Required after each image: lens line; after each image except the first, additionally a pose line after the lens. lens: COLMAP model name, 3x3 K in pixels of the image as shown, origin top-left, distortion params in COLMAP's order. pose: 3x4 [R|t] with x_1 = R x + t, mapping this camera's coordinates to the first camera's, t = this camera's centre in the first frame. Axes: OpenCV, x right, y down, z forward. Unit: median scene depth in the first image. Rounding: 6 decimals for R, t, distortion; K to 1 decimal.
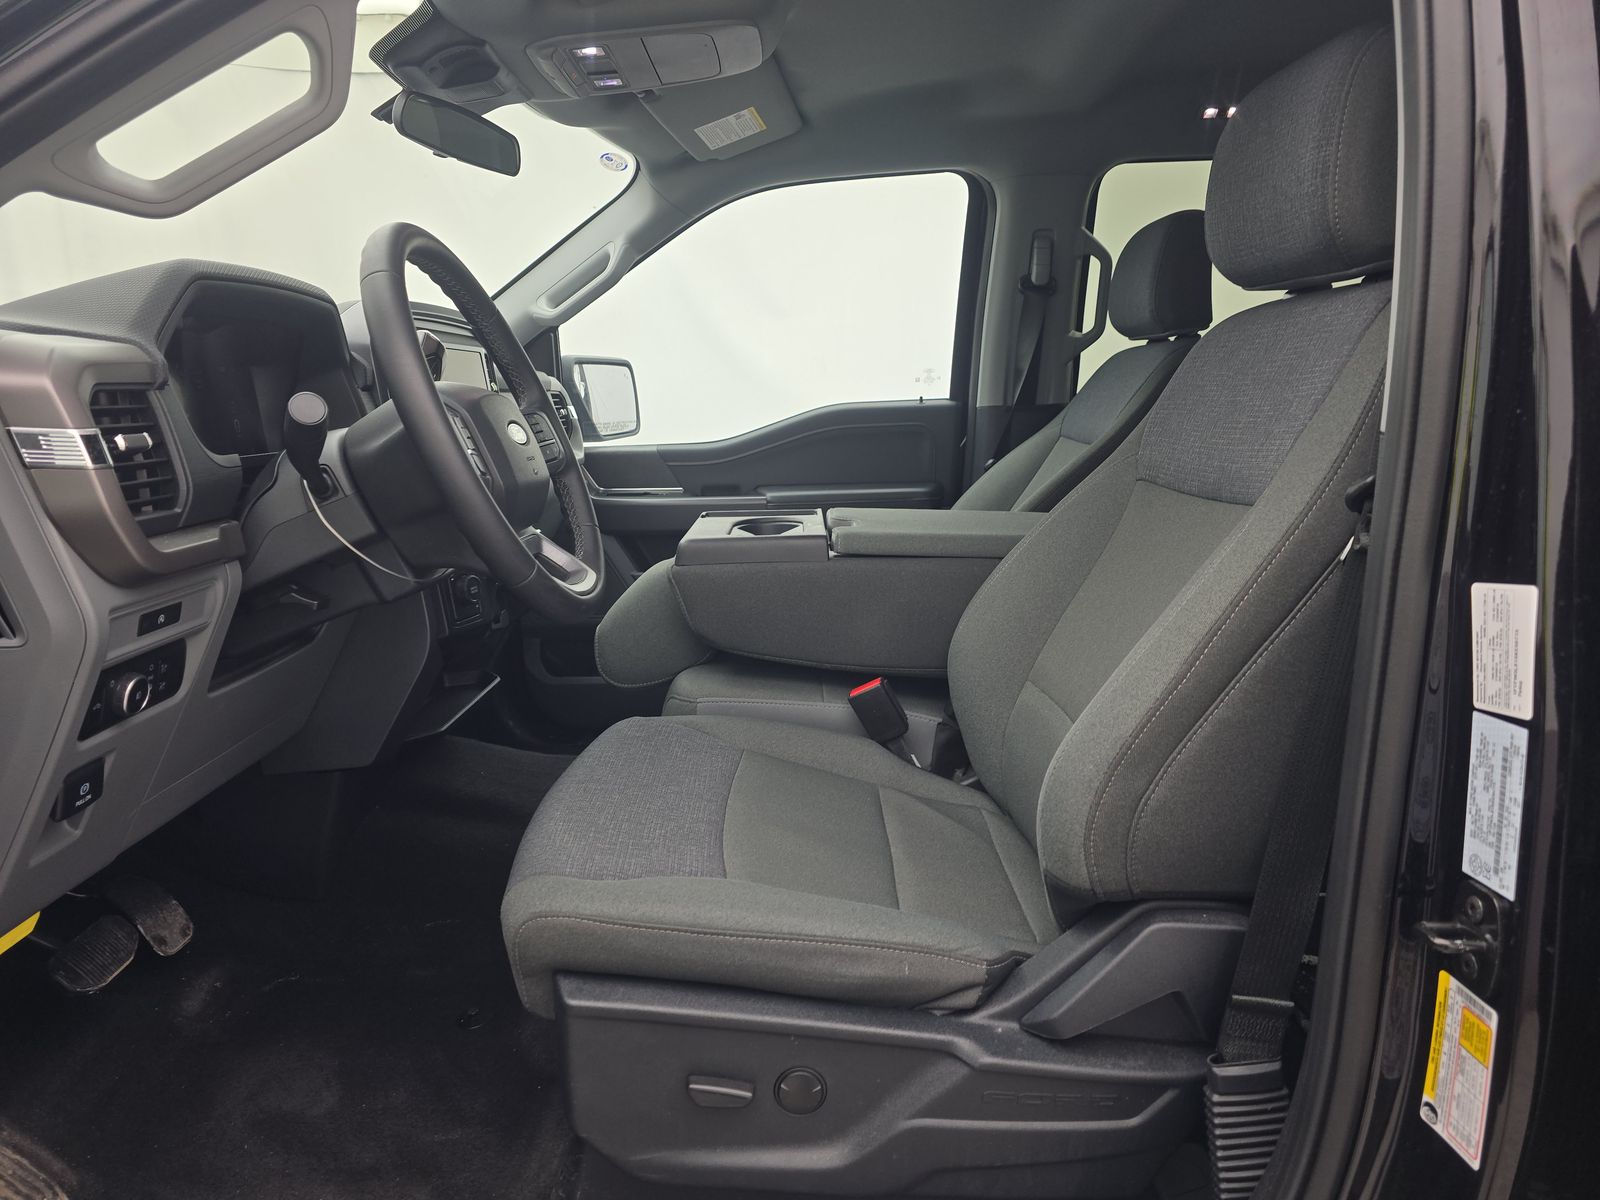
lens RADIAL K [[1083.7, 0, 793.7], [0, 1083.7, 592.0], [0, 0, 1]] dist [0.060964, -0.055569]
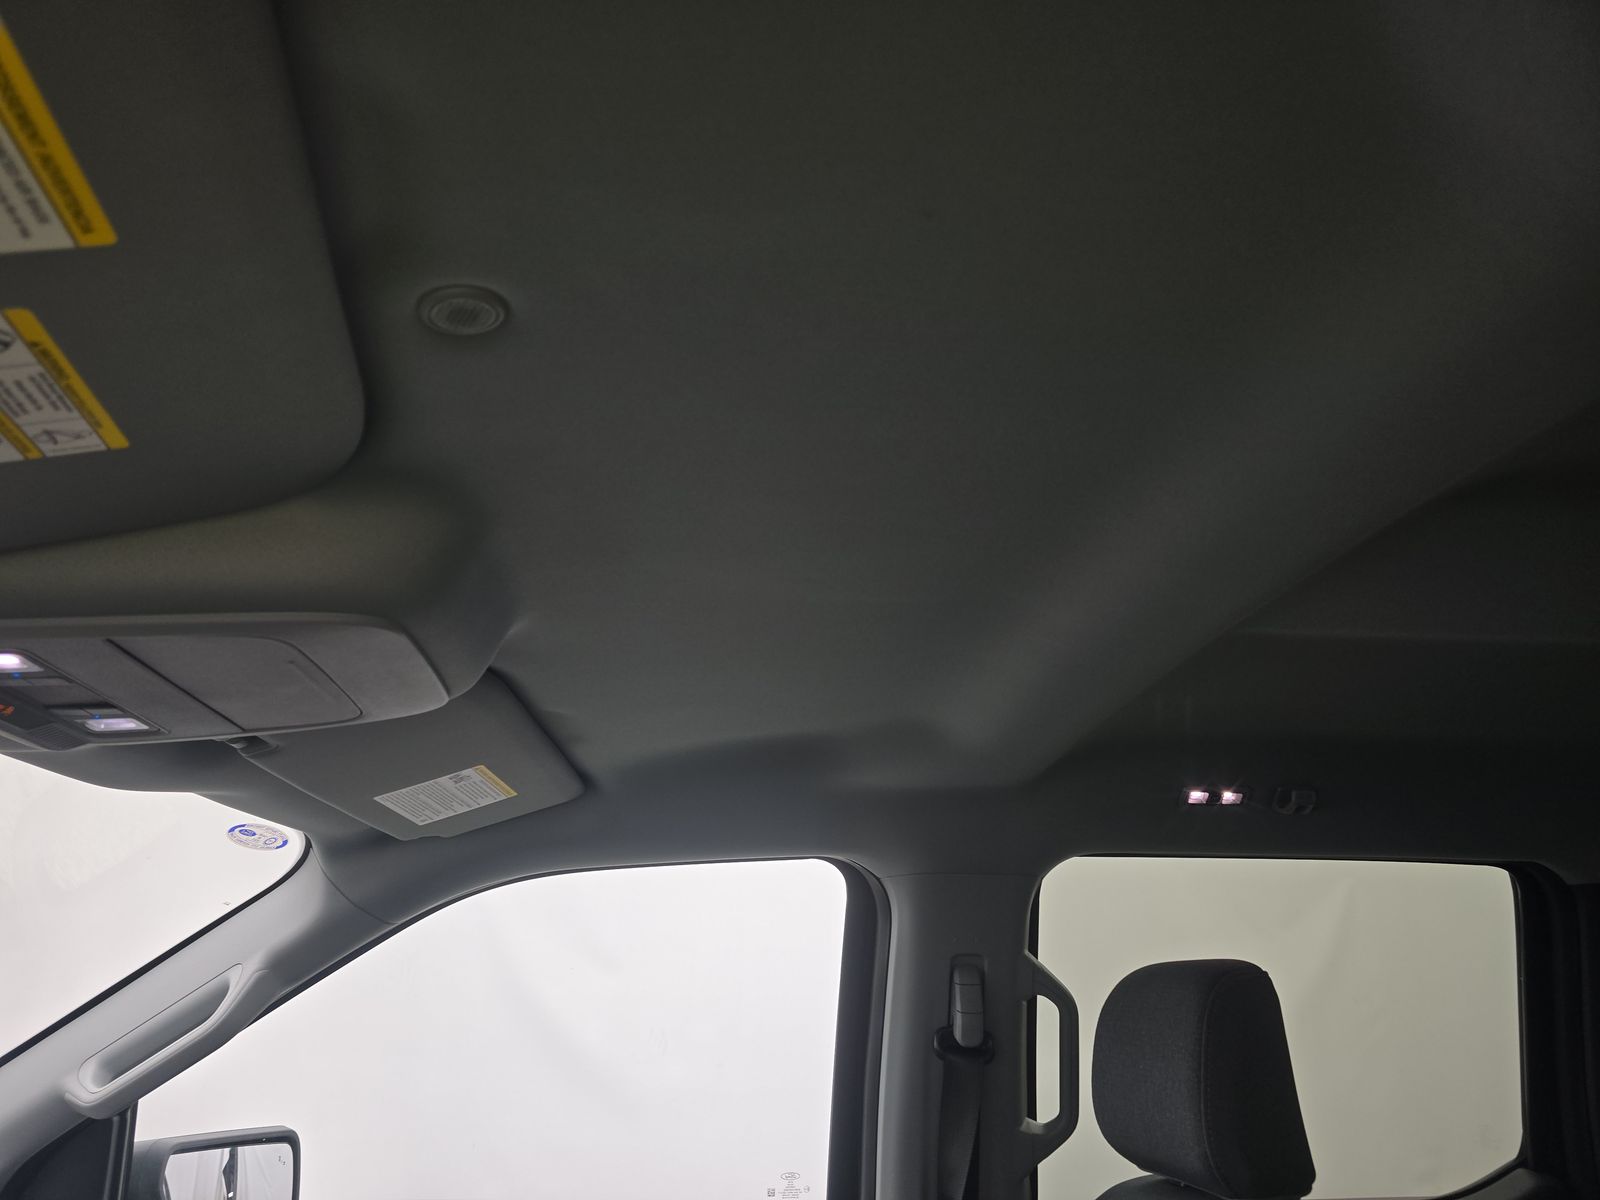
lens RADIAL K [[1083.7, 0, 793.7], [0, 1083.7, 592.0], [0, 0, 1]] dist [0.060964, -0.055569]
pose [[0.992751, 0.055498, 0.106607, 0.050816], [0.008209, 0.853621, -0.520829, -0.184727], [-0.119907, 0.517929, 0.846978, 0.373402]]
